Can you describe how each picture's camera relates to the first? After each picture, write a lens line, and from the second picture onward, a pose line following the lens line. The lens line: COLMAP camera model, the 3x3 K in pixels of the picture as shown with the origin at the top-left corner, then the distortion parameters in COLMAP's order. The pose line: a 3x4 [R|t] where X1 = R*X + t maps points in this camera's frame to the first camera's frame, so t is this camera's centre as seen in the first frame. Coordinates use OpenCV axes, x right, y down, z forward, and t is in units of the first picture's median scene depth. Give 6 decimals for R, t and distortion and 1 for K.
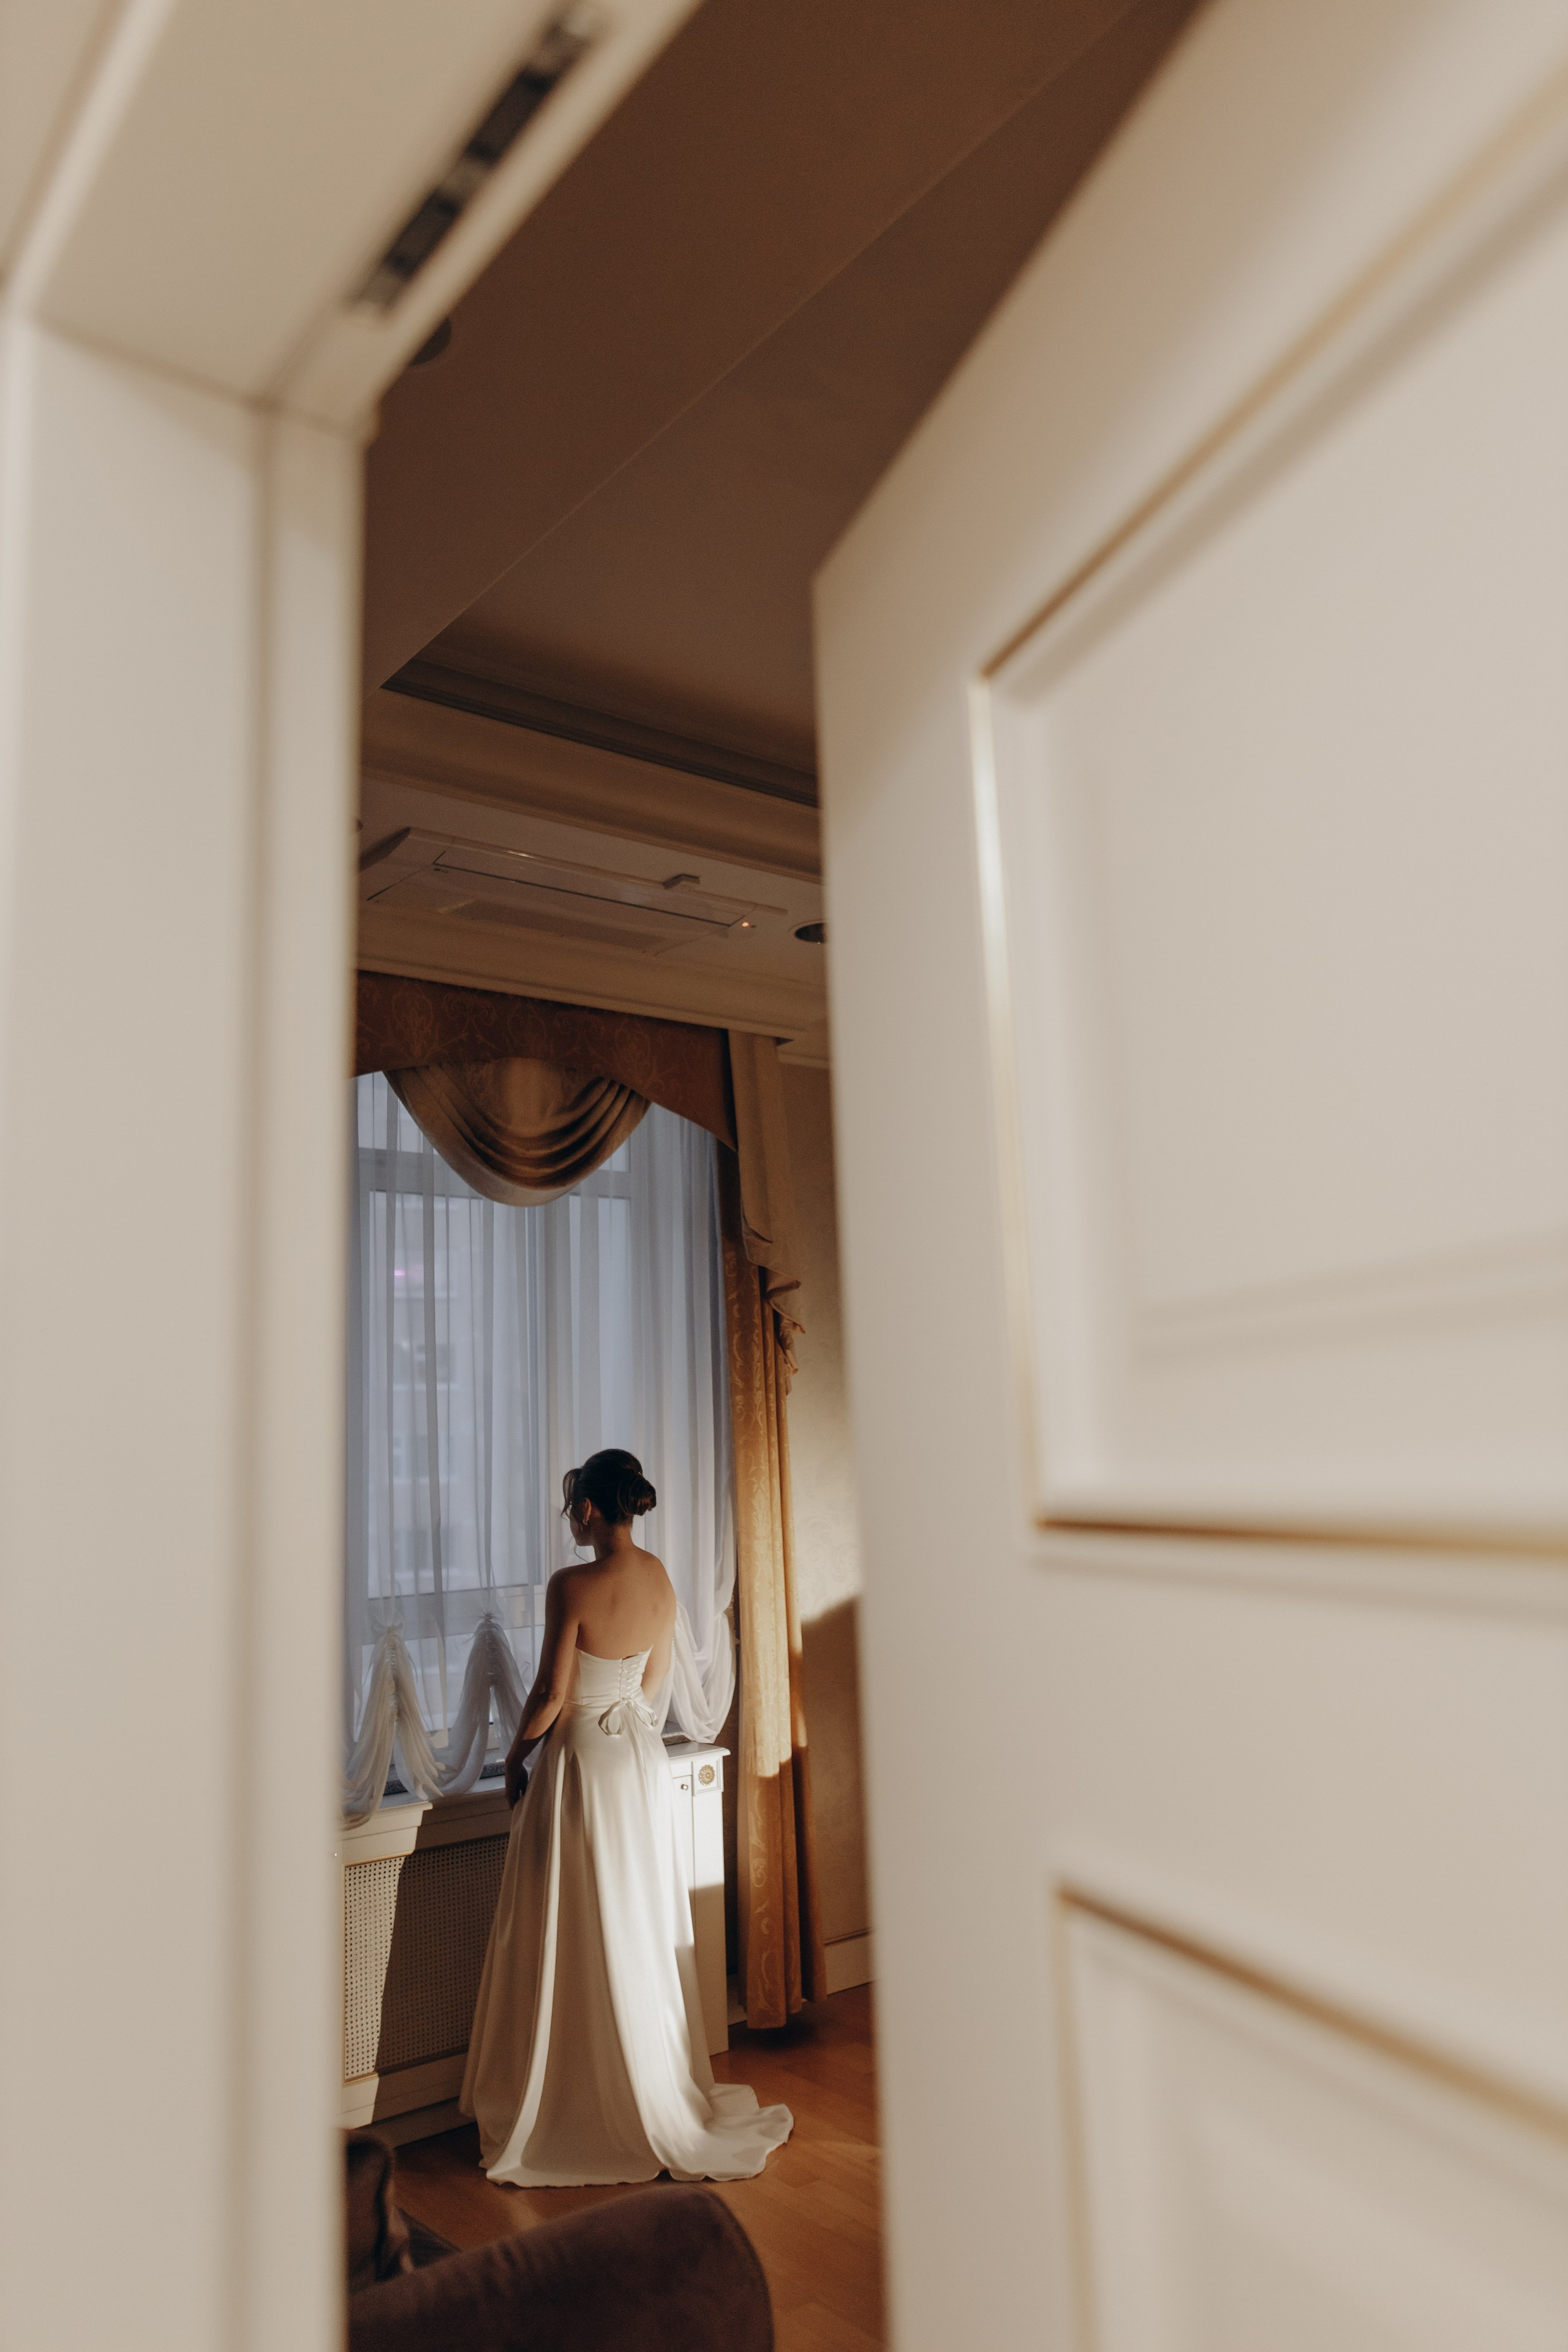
lens RADIAL K [[1653.7, 0, 784.0], [0, 1653.7, 1176.0], [0, 0, 1]] dist [-0.005626, -0.001211]
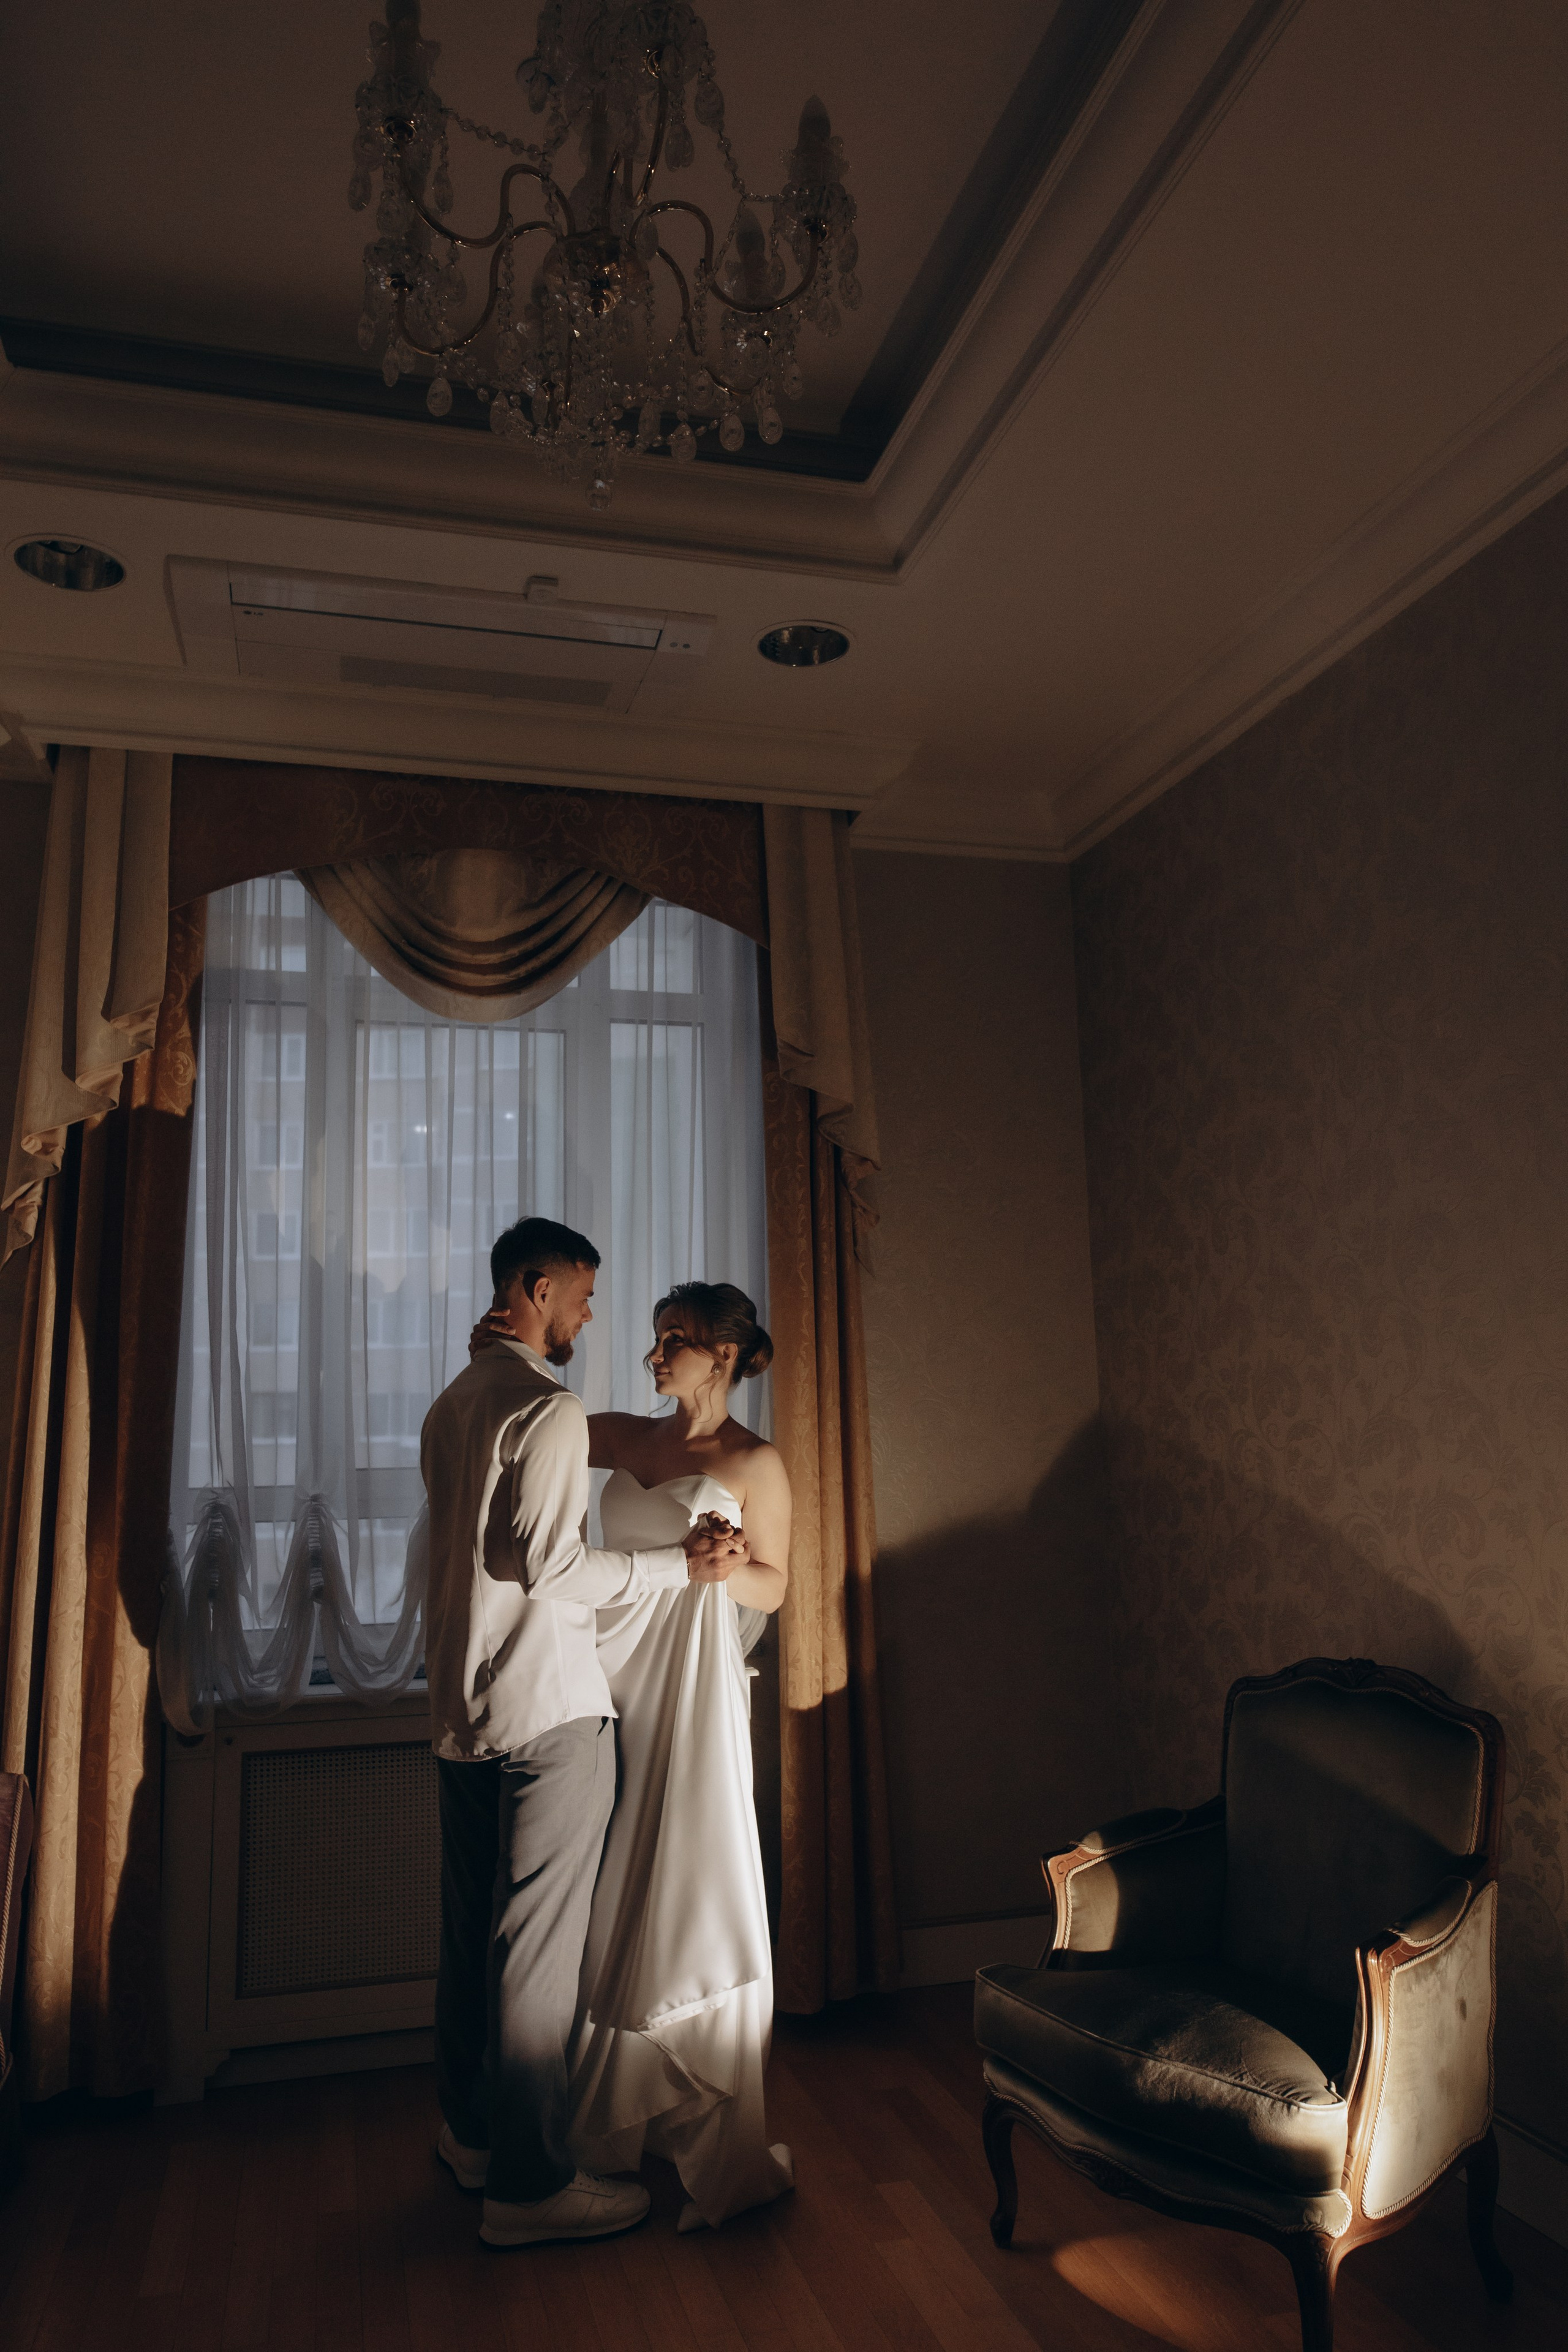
lens RADIAL K [[1653.7, 0, 784.0], [0, 1653.7, 1176.0], [0, 0, 1]] dist [-0.005626, -0.001211]
pose [[0.918556, -0.036137, -0.393636, 0.315392], [0.047718, 0.998667, 0.019668, 0.086705], [0.392400, -0.036849, 0.919056, 0.260838]]
